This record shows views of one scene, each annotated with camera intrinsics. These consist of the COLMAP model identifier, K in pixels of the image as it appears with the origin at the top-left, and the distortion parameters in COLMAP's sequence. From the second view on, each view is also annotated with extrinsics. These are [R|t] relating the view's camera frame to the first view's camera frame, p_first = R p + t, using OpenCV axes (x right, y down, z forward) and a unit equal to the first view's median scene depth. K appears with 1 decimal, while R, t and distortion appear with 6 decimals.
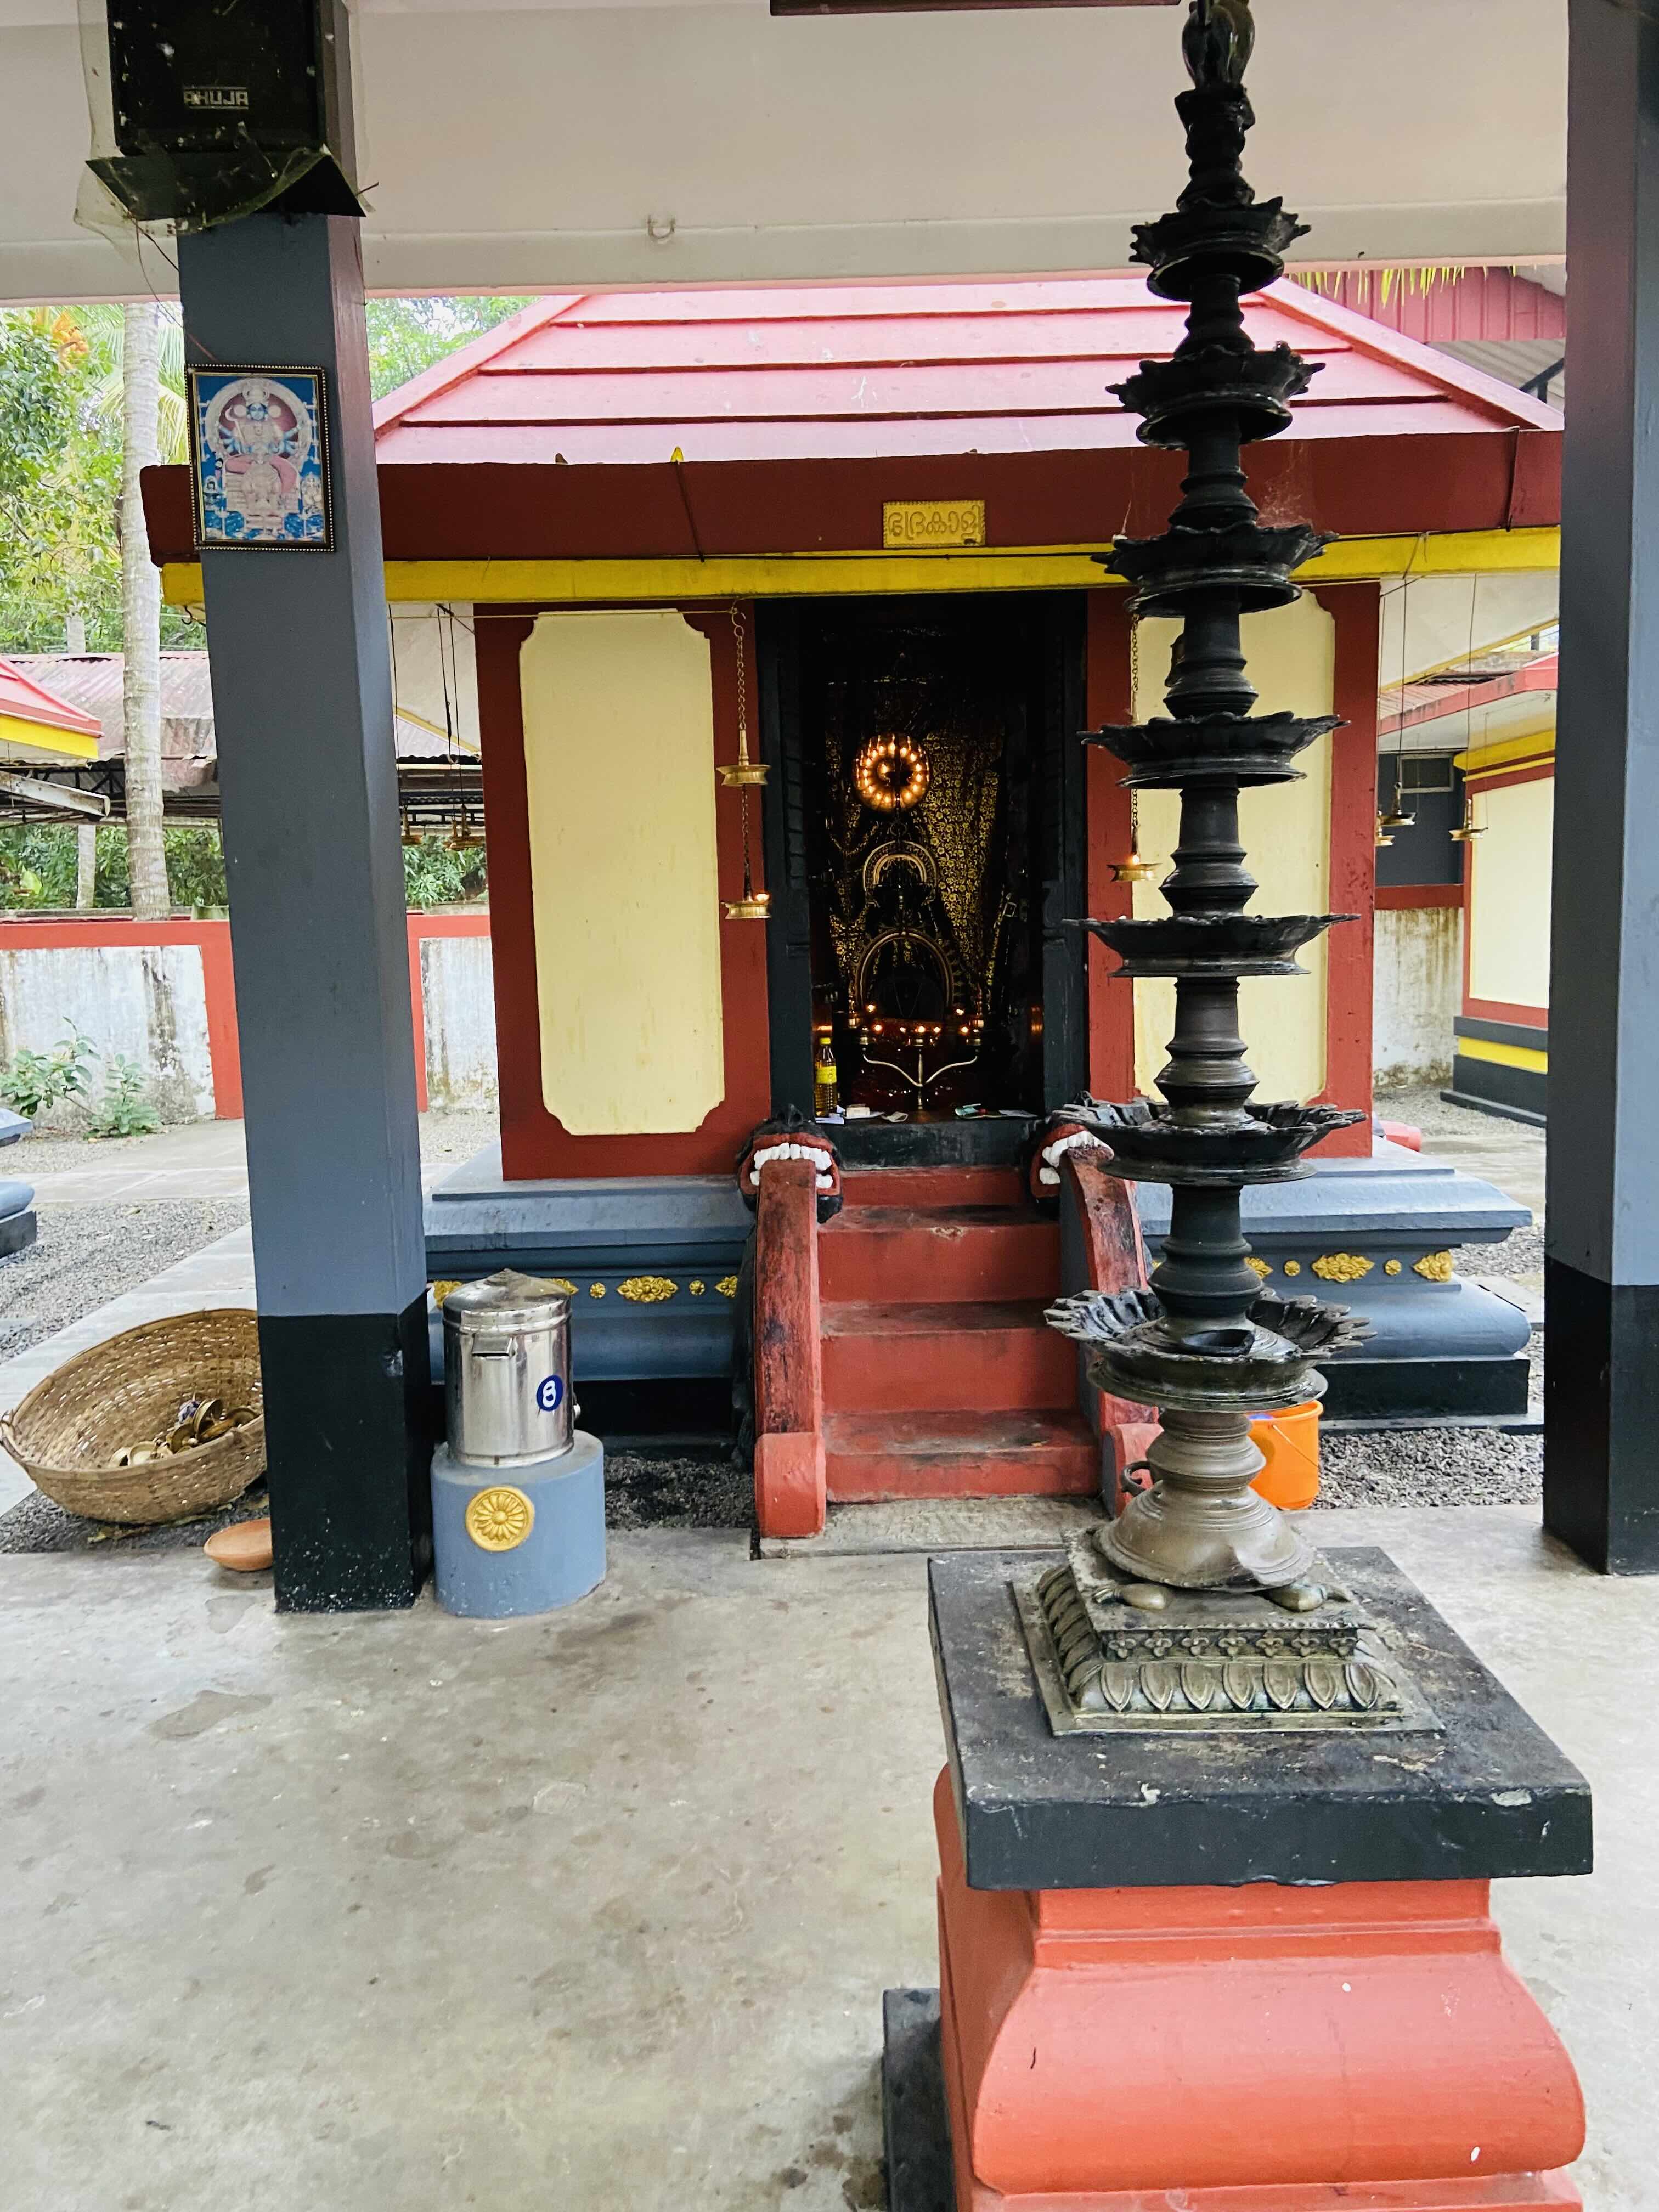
lens RADIAL K [[1680.2, 0, 829.5], [0, 1680.2, 1106.0], [0, 0, 1]] dist [0.135693, -0.171299]
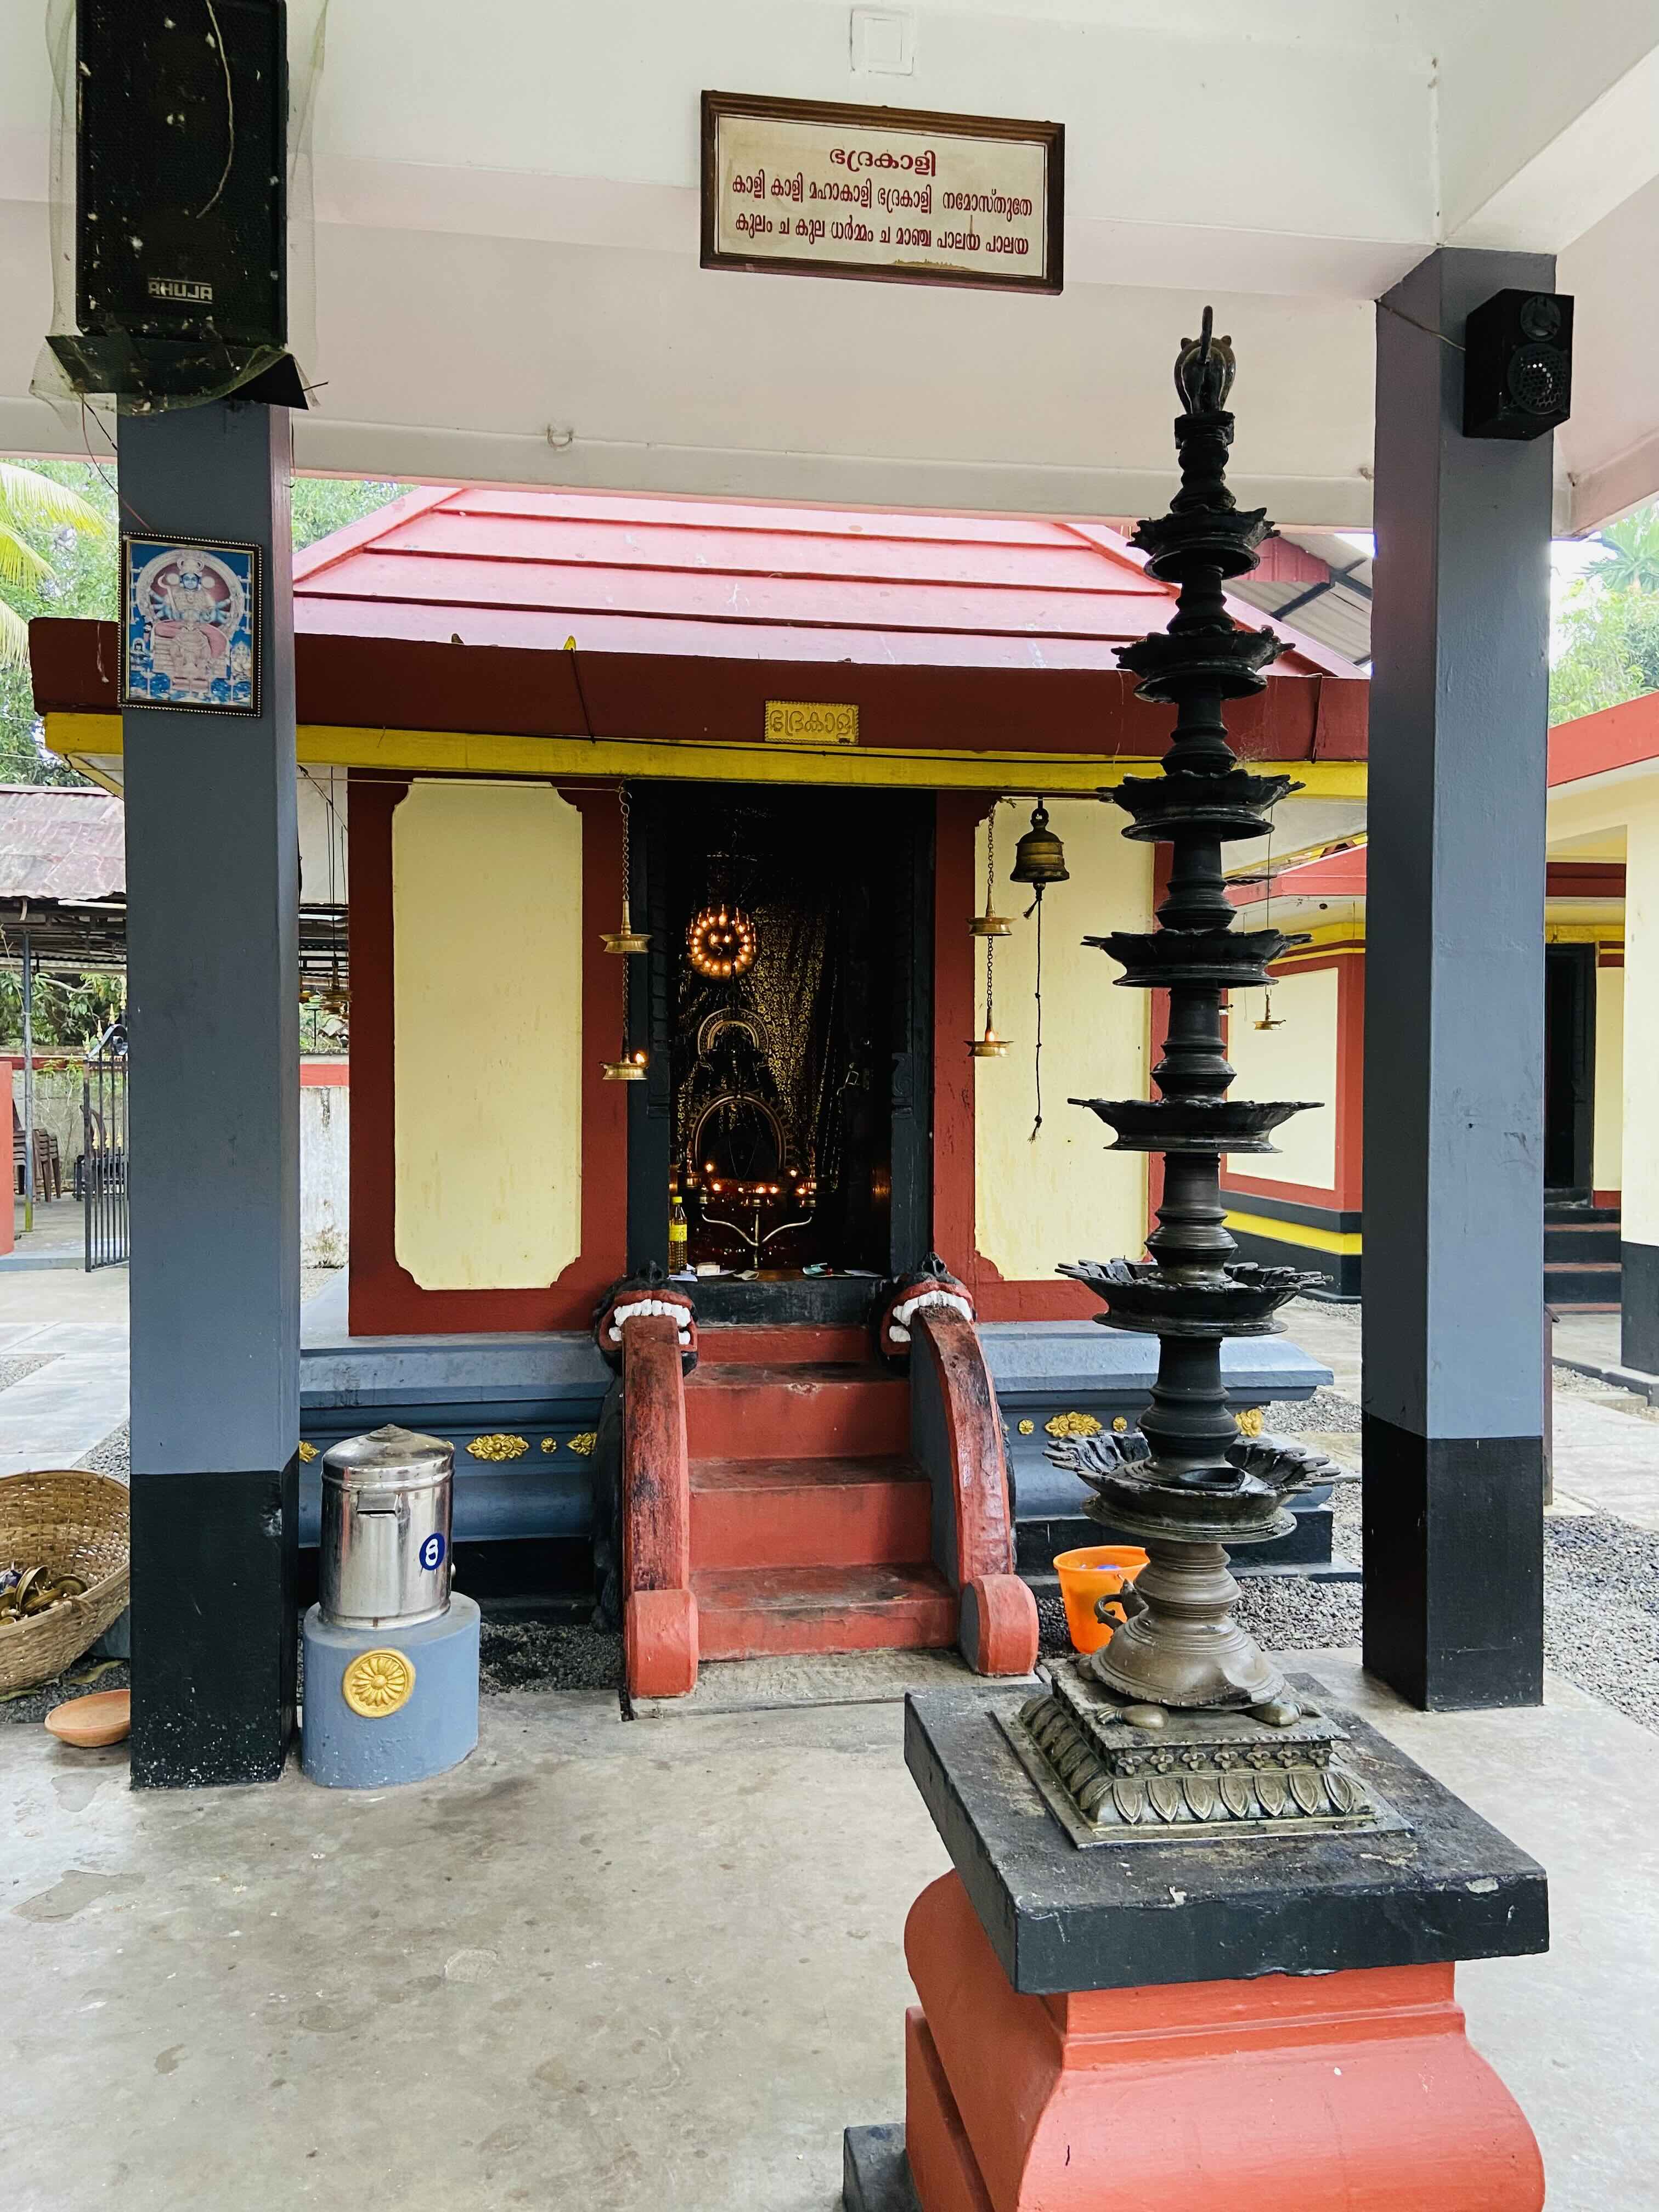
lens RADIAL K [[1680.9, 0, 837.4], [0, 1680.9, 1118.4], [0, 0, 1]] dist [0.141123, -0.188079]
pose [[0.988356, 0.026991, 0.149747, -0.094602], [-0.013752, 0.995959, -0.088747, 0.002654], [-0.151537, 0.085655, 0.984733, -0.043738]]
